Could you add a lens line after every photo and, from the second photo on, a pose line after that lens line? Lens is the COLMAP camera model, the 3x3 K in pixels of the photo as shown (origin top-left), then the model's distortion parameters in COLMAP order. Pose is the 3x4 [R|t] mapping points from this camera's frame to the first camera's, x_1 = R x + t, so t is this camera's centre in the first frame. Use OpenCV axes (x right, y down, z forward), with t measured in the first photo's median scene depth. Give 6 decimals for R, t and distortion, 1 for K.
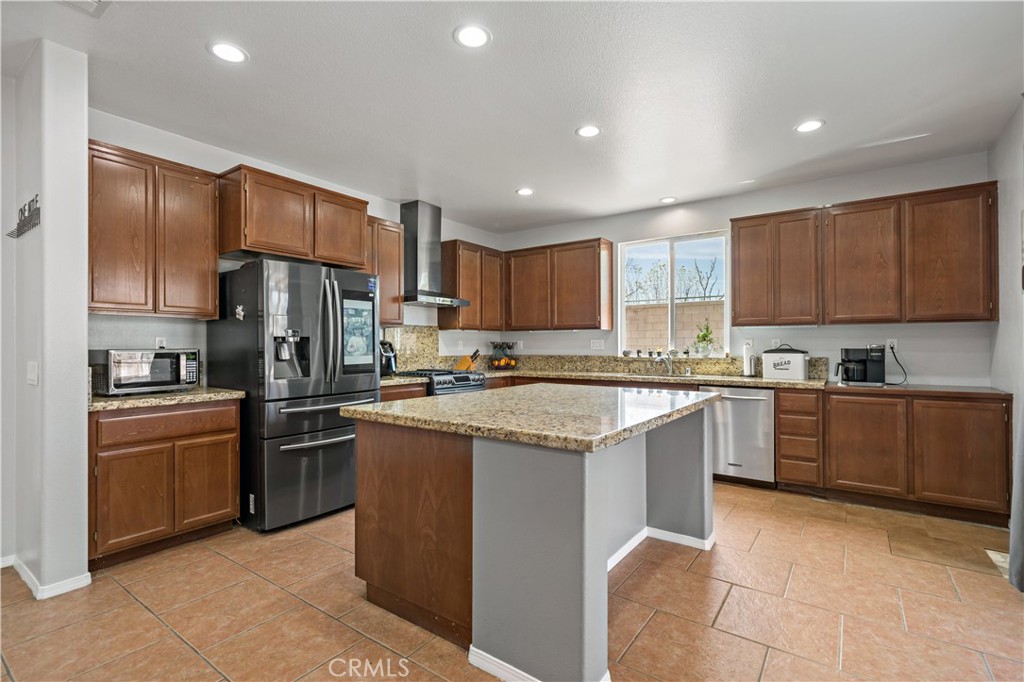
lens RADIAL K [[471.7, 0, 511.5], [0, 471.7, 338.1], [0, 0, 1]] dist [0.003496, -0.000099]
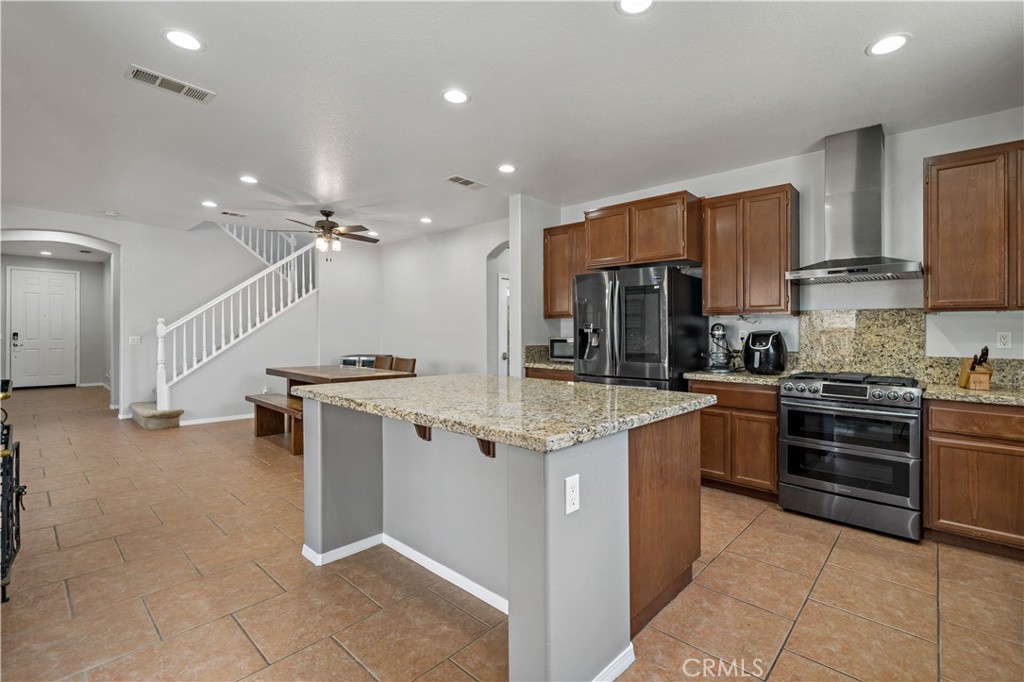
lens RADIAL K [[447.1, 0, 538.7], [0, 447.1, 337.0], [0, 0, 1]] dist [-0.001223, -0.000416]
pose [[-0.072541, 0.011191, -0.997303, 0.541575], [0.006967, 0.999918, 0.010713, 0.003679], [0.997341, -0.006171, -0.072613, 0.629955]]
